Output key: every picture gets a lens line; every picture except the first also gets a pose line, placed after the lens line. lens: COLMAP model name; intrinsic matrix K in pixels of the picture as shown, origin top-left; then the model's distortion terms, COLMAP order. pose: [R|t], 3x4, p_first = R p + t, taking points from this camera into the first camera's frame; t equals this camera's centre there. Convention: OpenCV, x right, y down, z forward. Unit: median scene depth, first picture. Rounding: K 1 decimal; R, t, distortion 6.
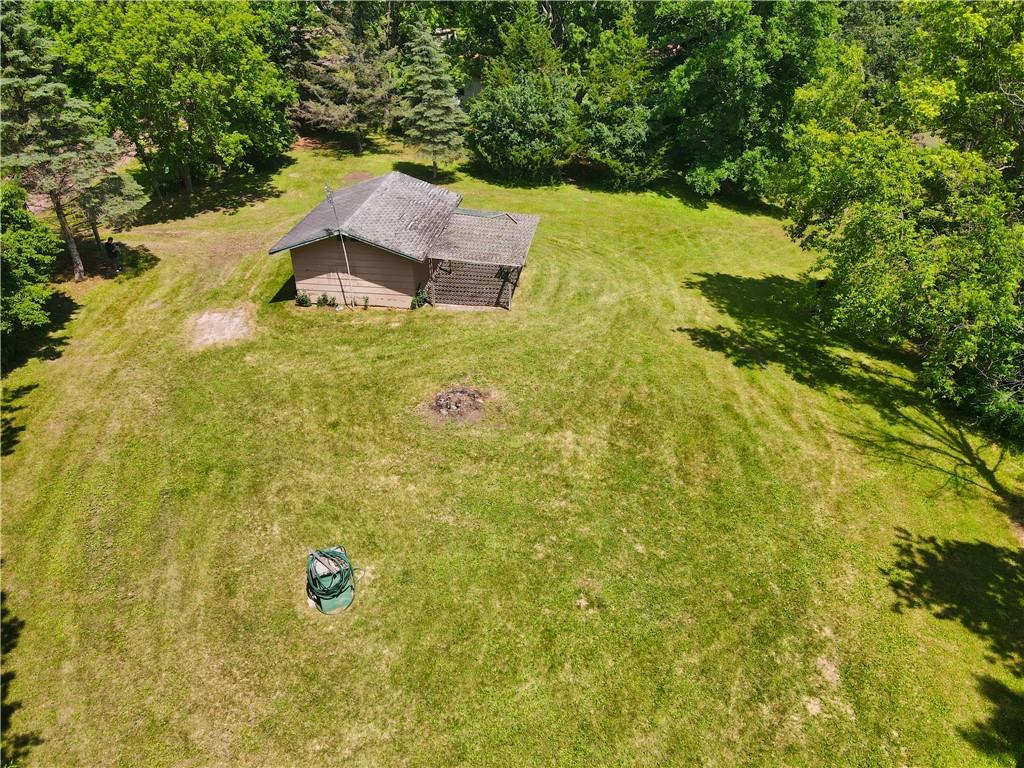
lens RADIAL K [[763.8, 0, 512.0], [0, 763.8, 384.0], [0, 0, 1]] dist [0.005012, 0.001263]
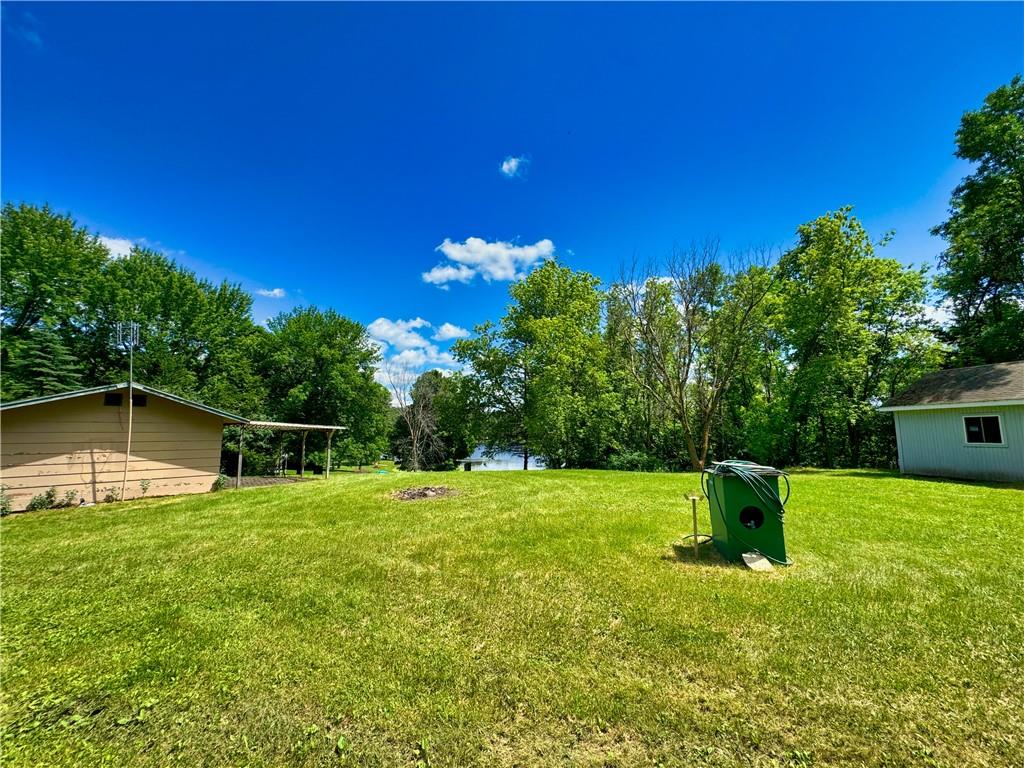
lens RADIAL K [[413.2, 0, 512.0], [0, 413.2, 384.0], [0, 0, 1]] dist [-0.014438, -0.000502]
pose [[0.506167, 0.122680, 0.853666, -0.352023], [0.458249, 0.800284, -0.386720, 0.122662], [-0.730618, 0.586936, 0.348859, 0.540325]]
